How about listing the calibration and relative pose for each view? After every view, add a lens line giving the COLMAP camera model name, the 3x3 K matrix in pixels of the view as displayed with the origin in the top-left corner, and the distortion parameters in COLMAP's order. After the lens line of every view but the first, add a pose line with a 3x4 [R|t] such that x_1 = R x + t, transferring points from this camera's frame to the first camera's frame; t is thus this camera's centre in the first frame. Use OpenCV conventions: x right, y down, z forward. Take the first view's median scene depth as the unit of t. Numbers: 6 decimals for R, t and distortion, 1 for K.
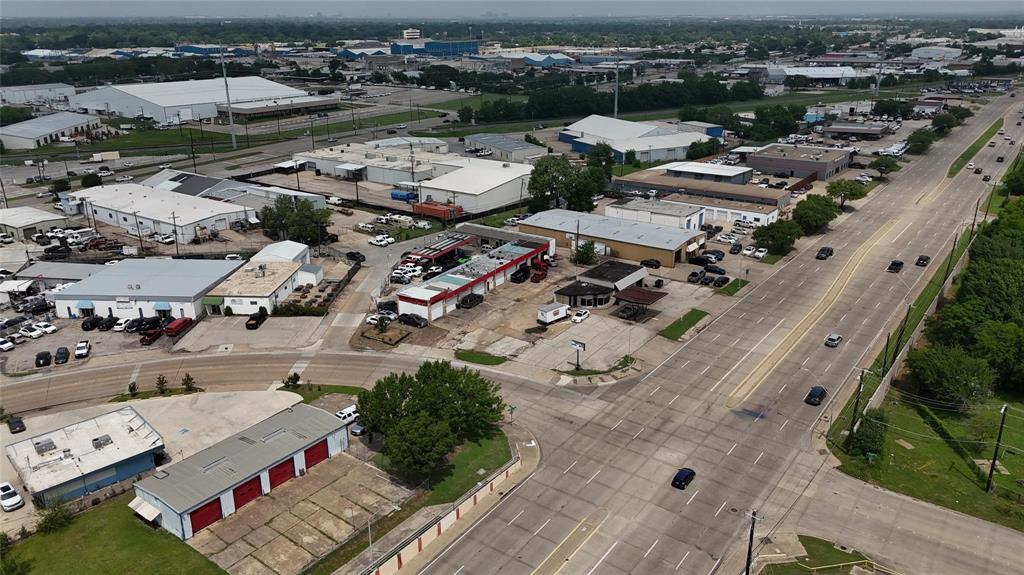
lens RADIAL K [[752.1, 0, 512.9], [0, 752.1, 289.1], [0, 0, 1]] dist [0.089107, -0.097981]
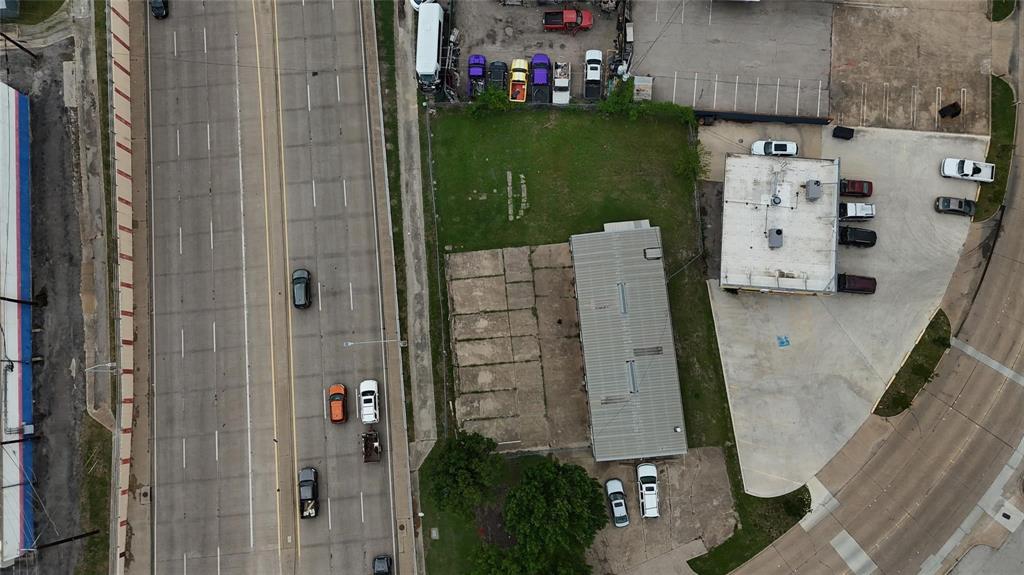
lens RADIAL K [[744.6, 0, 510.2], [0, 744.6, 288.8], [0, 0, 1]] dist [0.088613, -0.094273]
pose [[-0.743562, 0.664898, -0.070894, -0.179379], [-0.211217, -0.132956, 0.968354, -0.434599], [0.634431, 0.735005, 0.239299, 0.525561]]
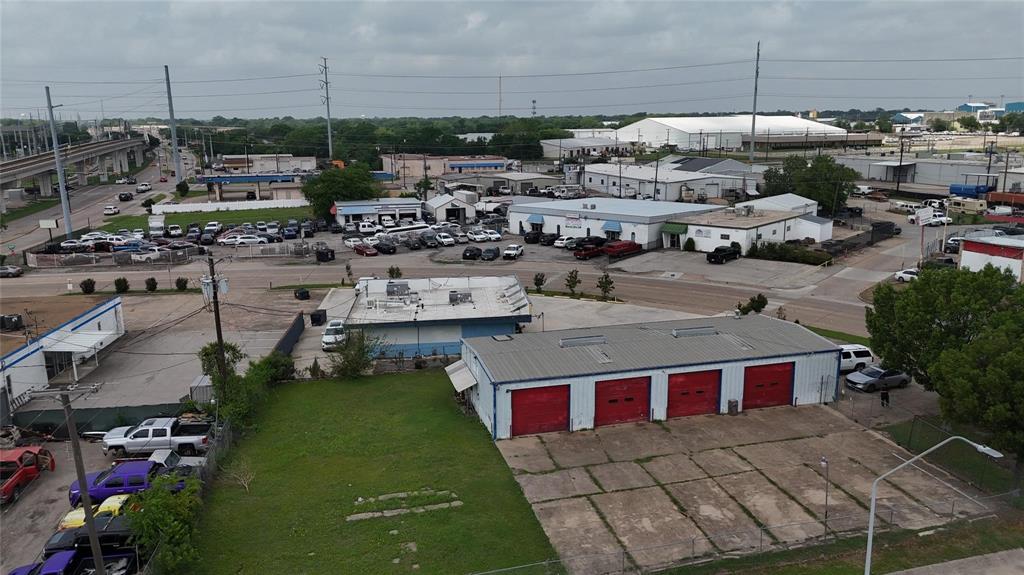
lens RADIAL K [[752.1, 0, 512.9], [0, 752.1, 289.1], [0, 0, 1]] dist [0.089107, -0.097981]
pose [[0.788788, 0.131565, -0.600420, -0.078502], [-0.203709, 0.977573, -0.053411, 0.173979], [0.579928, 0.164442, 0.797899, 0.392169]]
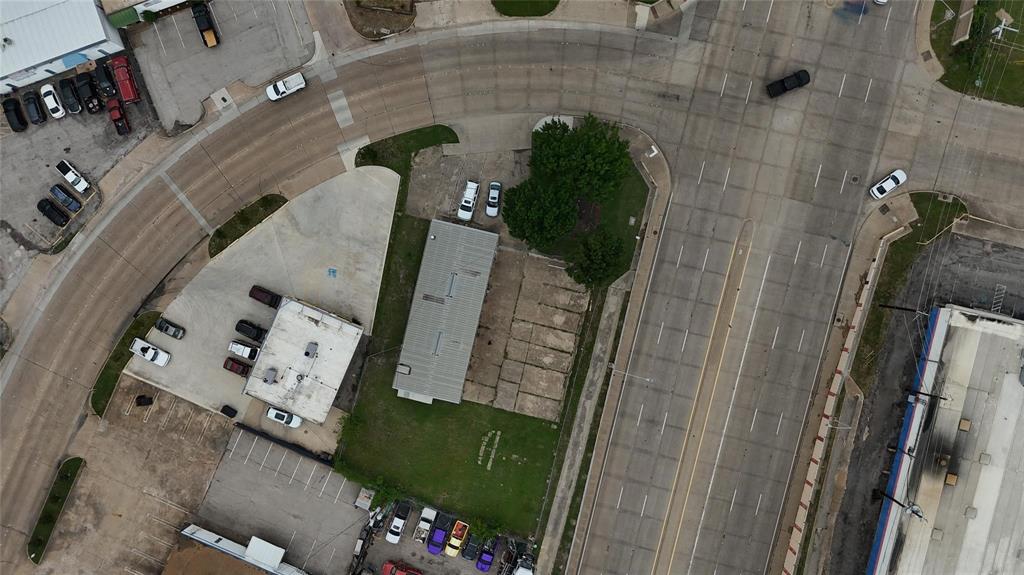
lens RADIAL K [[752.1, 0, 512.9], [0, 752.1, 289.1], [0, 0, 1]] dist [0.089107, -0.097981]
pose [[0.918459, -0.394305, -0.030915, -0.164895], [0.160187, 0.299381, 0.940591, -0.629361], [-0.361624, -0.868847, 0.338132, 0.486073]]
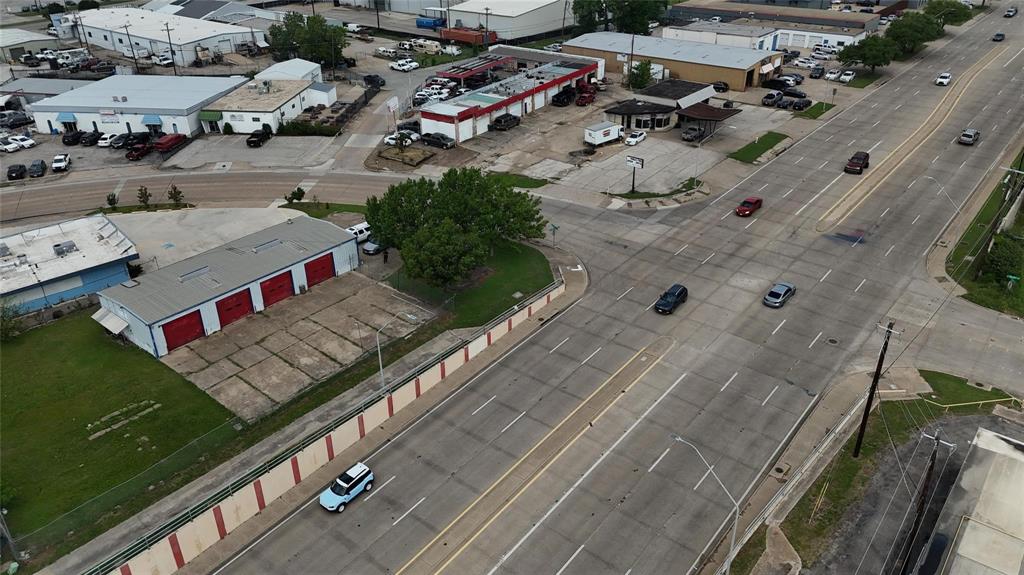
lens RADIAL K [[752.1, 0, 512.9], [0, 752.1, 289.1], [0, 0, 1]] dist [0.089107, -0.097981]
pose [[0.998931, 0.017057, -0.042960, -0.009264], [-0.010189, 0.987817, 0.155284, 0.086141], [0.045085, -0.154681, 0.986935, 0.151331]]
